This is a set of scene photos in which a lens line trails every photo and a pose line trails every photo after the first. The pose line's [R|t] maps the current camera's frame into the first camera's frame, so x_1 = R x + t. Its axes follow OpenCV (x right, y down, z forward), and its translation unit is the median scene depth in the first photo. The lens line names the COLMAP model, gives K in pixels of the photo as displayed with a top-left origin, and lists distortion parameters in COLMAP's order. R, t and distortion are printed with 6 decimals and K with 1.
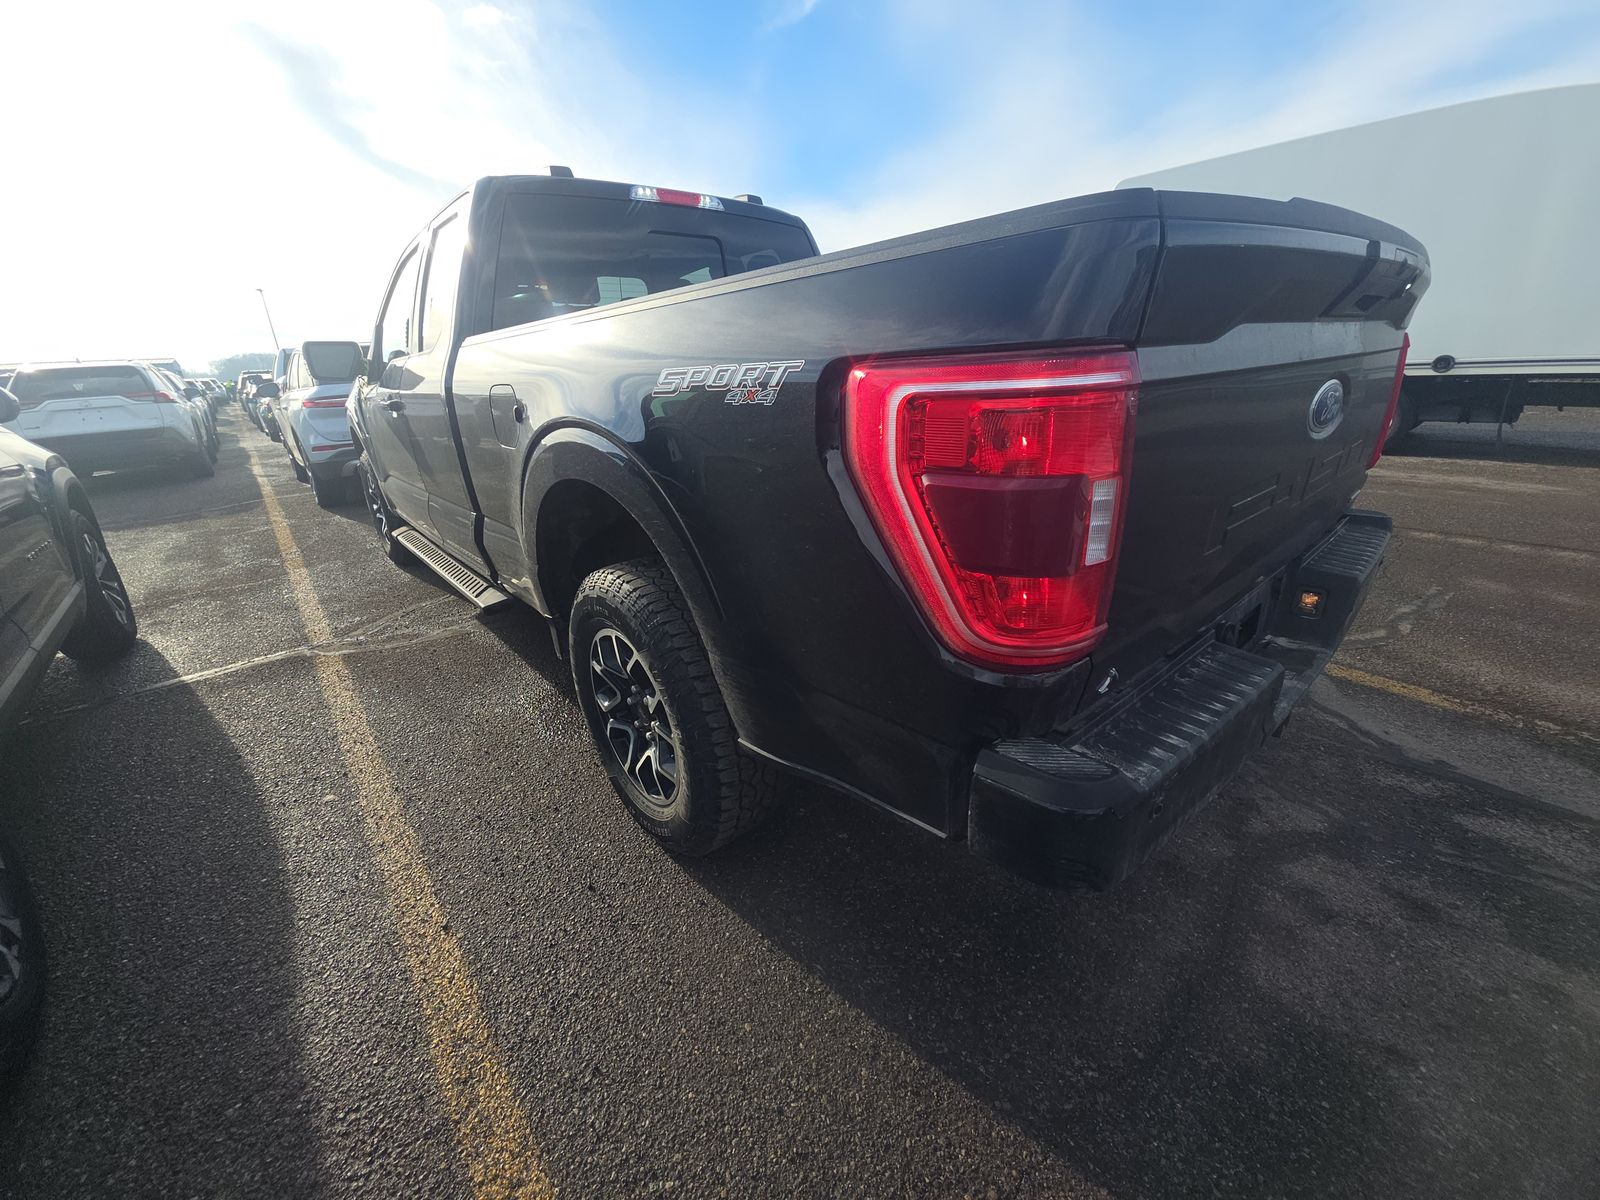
lens RADIAL K [[639.2, 0, 794.5], [0, 639.2, 595.1], [0, 0, 1]] dist [-0.010123, -0.000053]
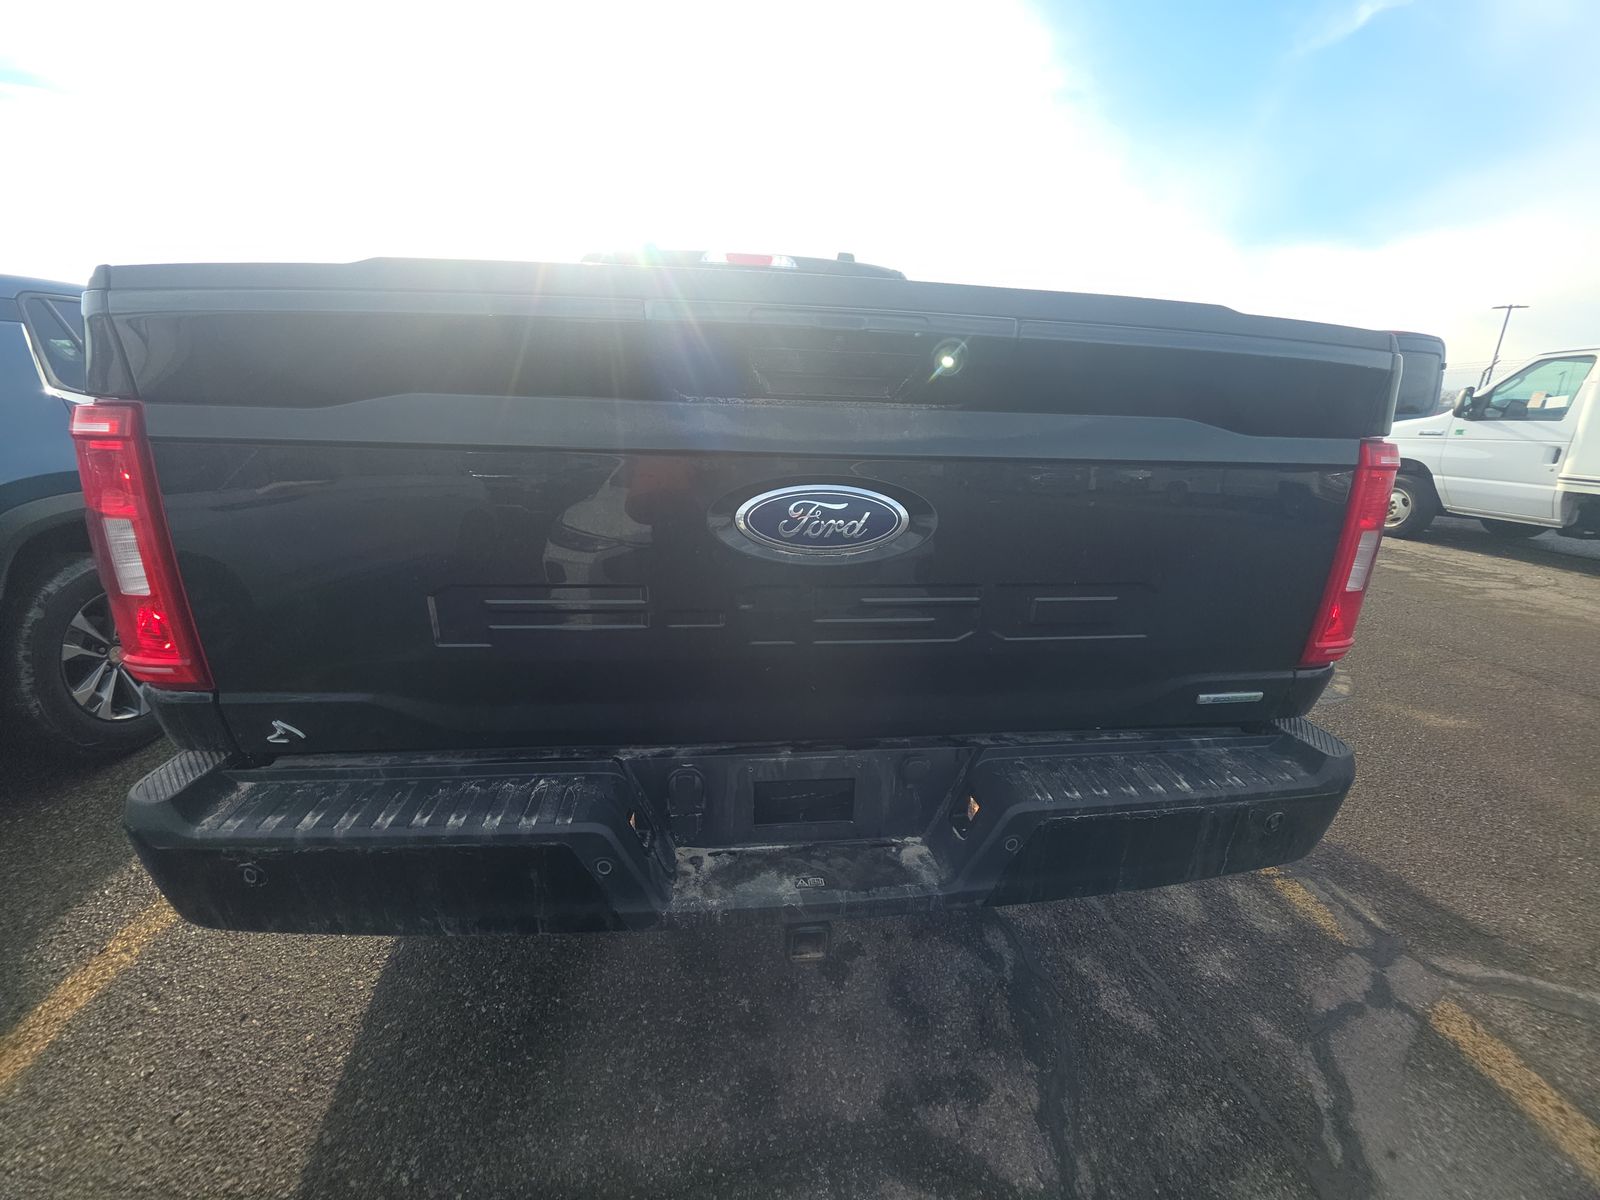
lens RADIAL K [[627.1, 0, 793.6], [0, 627.1, 593.7], [0, 0, 1]] dist [0.025324, -0.015124]
pose [[0.830513, 0.233815, -0.505548, 0.644777], [-0.264411, 0.964340, 0.011632, -0.119900], [0.490240, 0.124012, 0.862720, 0.204216]]
